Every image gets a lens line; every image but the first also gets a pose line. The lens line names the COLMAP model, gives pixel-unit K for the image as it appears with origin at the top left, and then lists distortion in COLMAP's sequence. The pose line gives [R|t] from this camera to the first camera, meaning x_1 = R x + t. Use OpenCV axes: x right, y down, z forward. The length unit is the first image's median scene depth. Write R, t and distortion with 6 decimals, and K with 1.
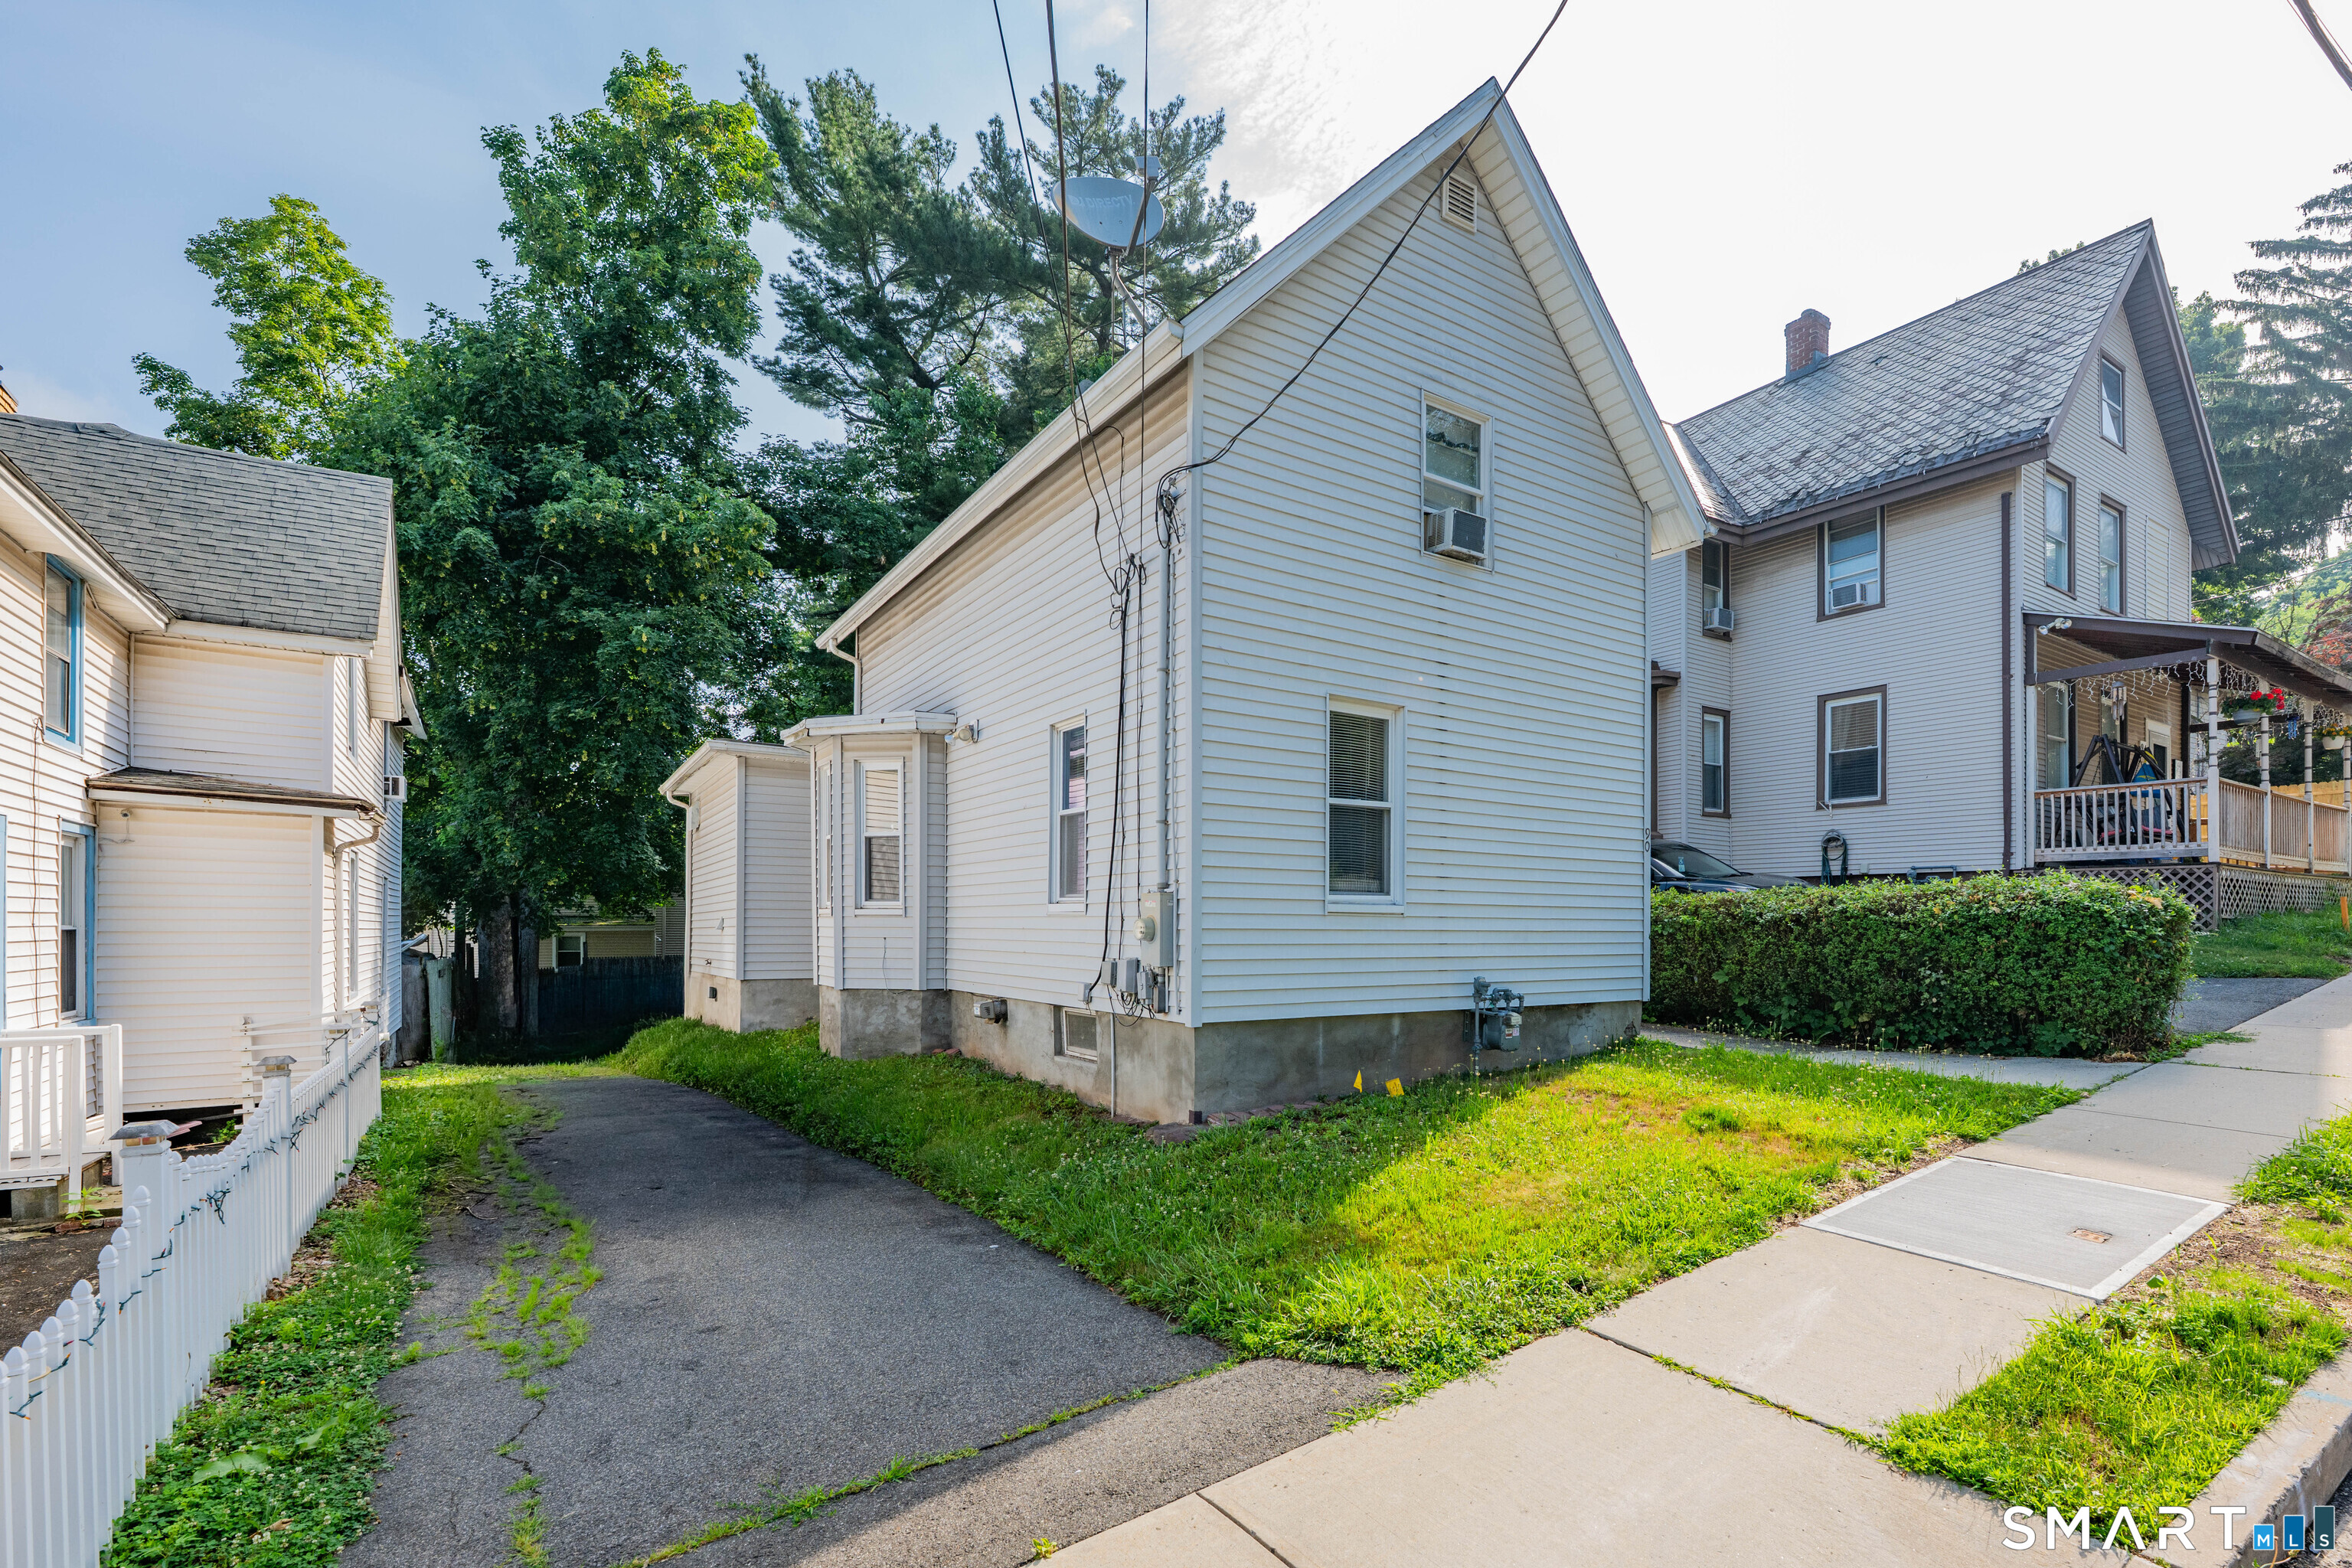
lens RADIAL K [[943.0, 0, 1174.6], [0, 943.0, 770.2], [0, 0, 1]] dist [-0.001169, -0.000437]
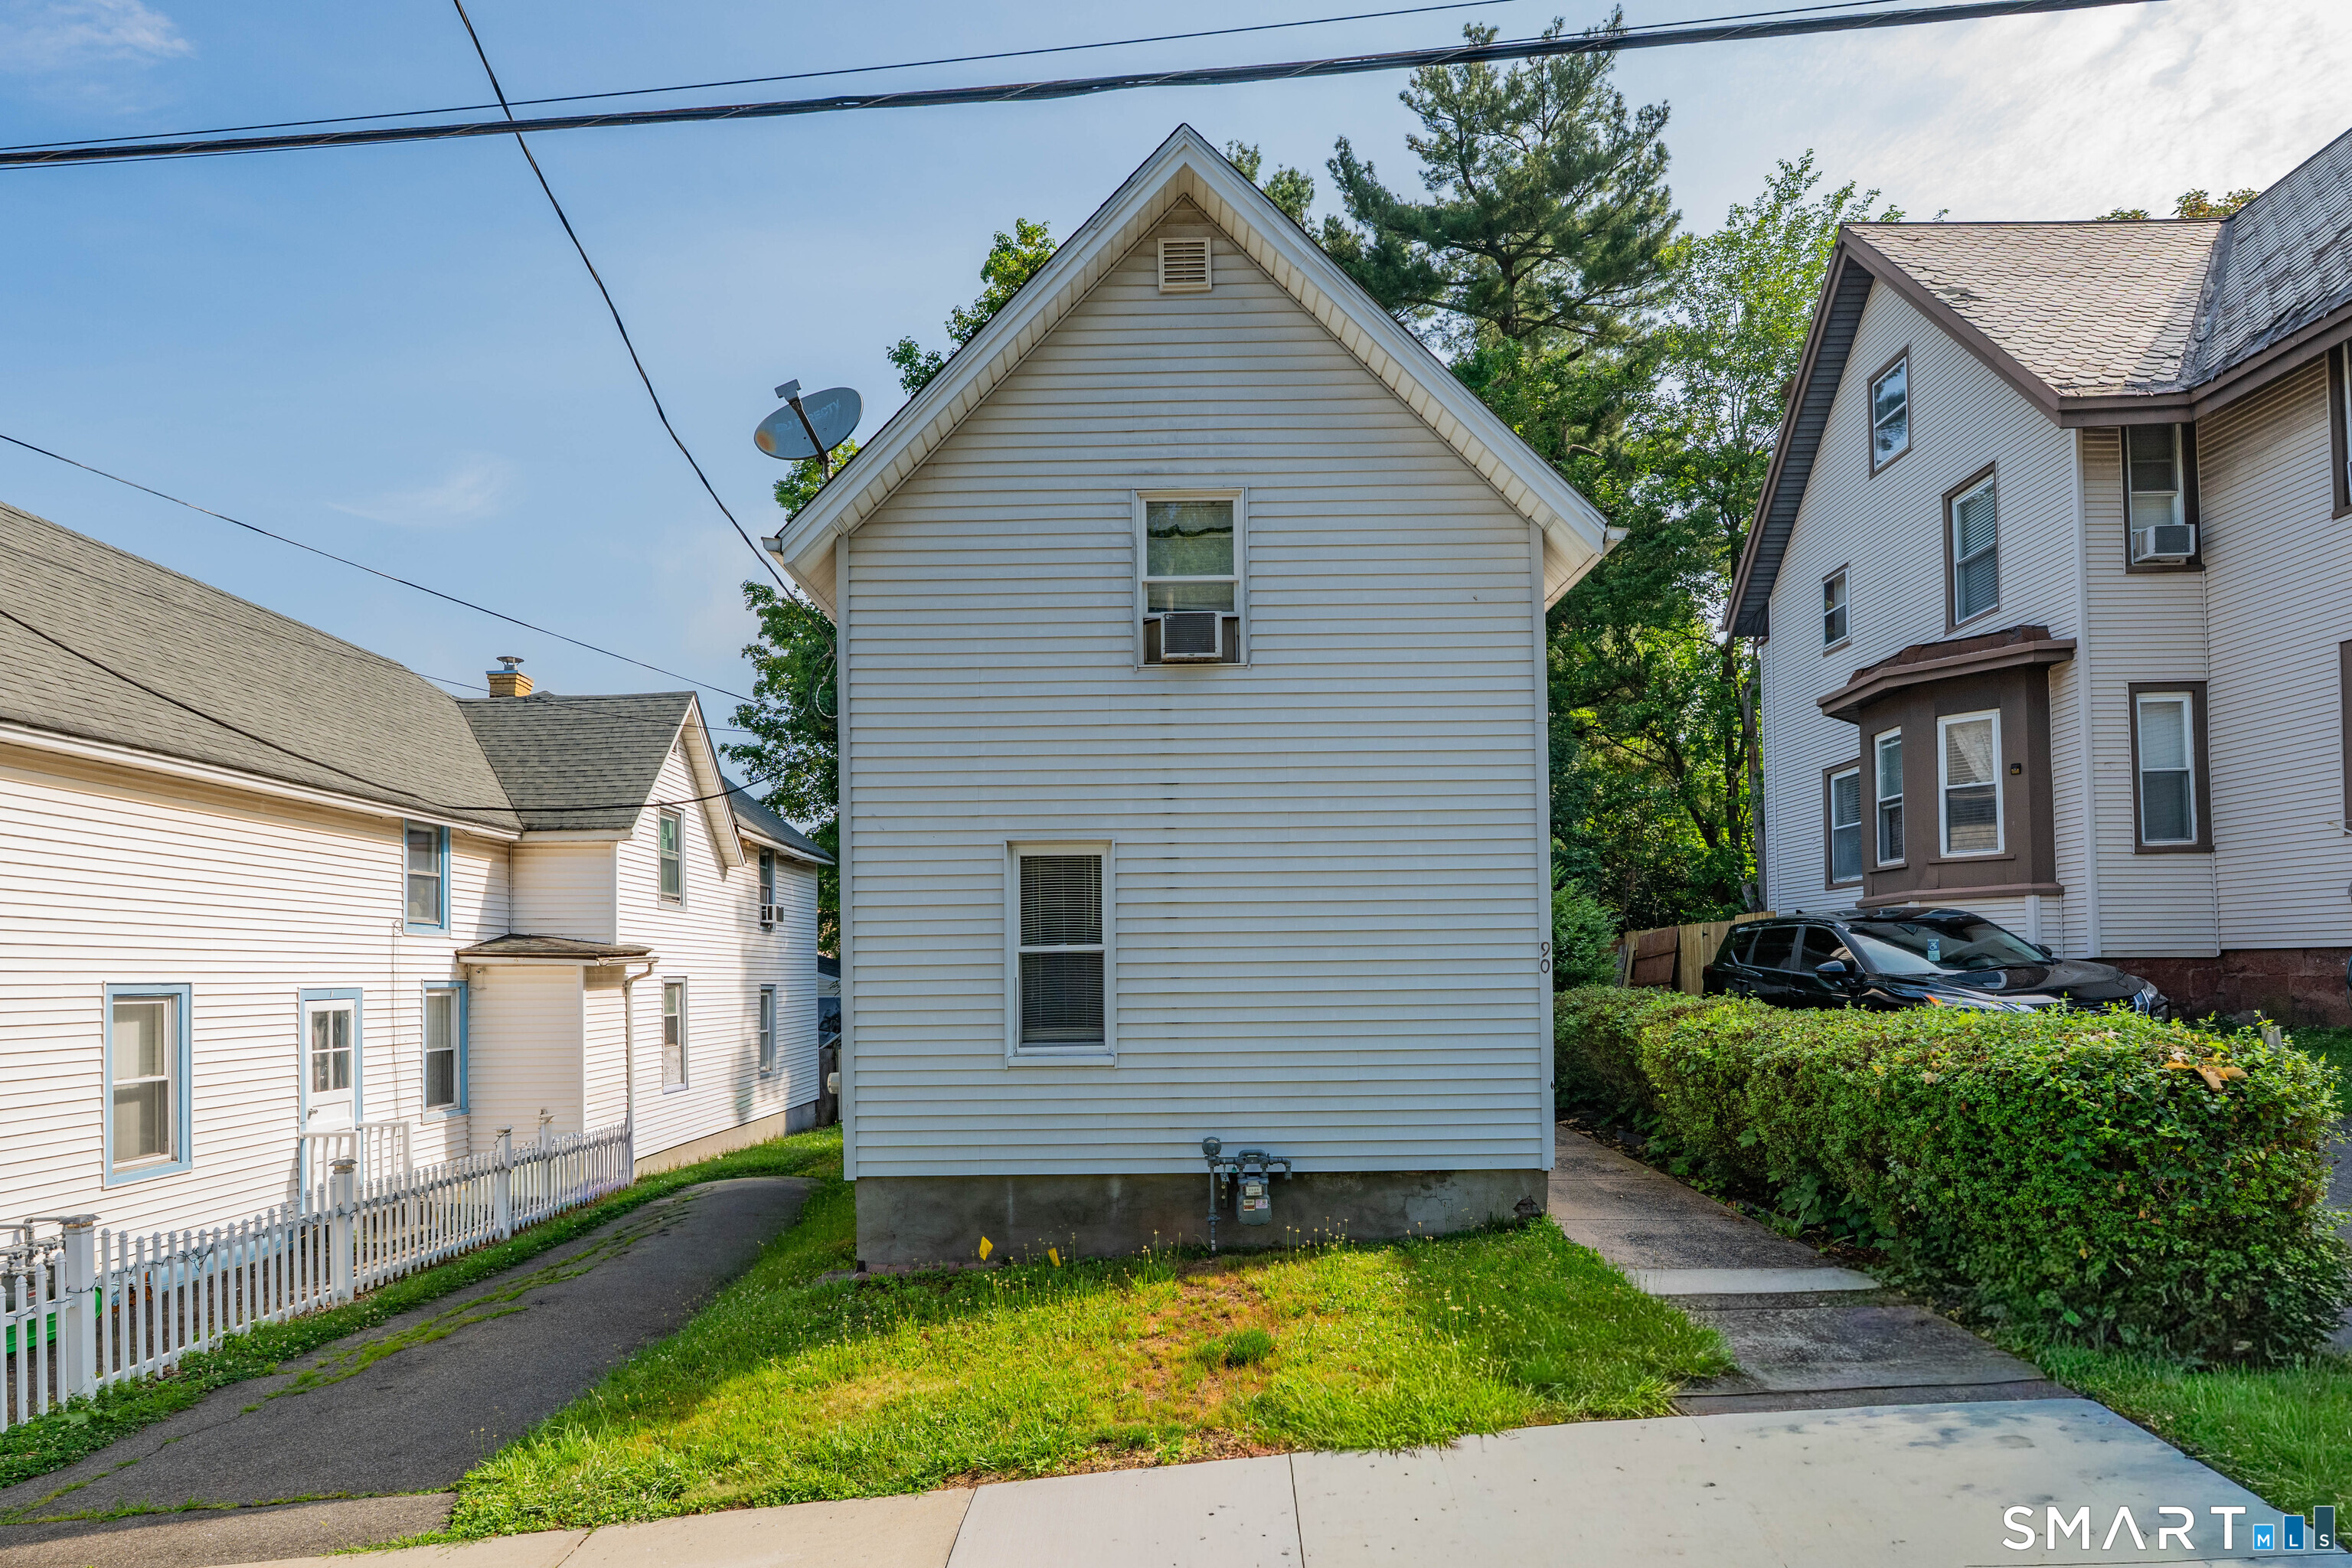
lens RADIAL K [[1020.1, 0, 1177.2], [0, 1020.1, 796.8], [0, 0, 1]] dist [-0.002481, -0.000540]
pose [[0.864191, -0.106536, -0.491756, 0.779875], [0.098500, 0.994238, -0.042296, -0.059645], [0.493429, -0.011887, 0.869705, 0.152590]]
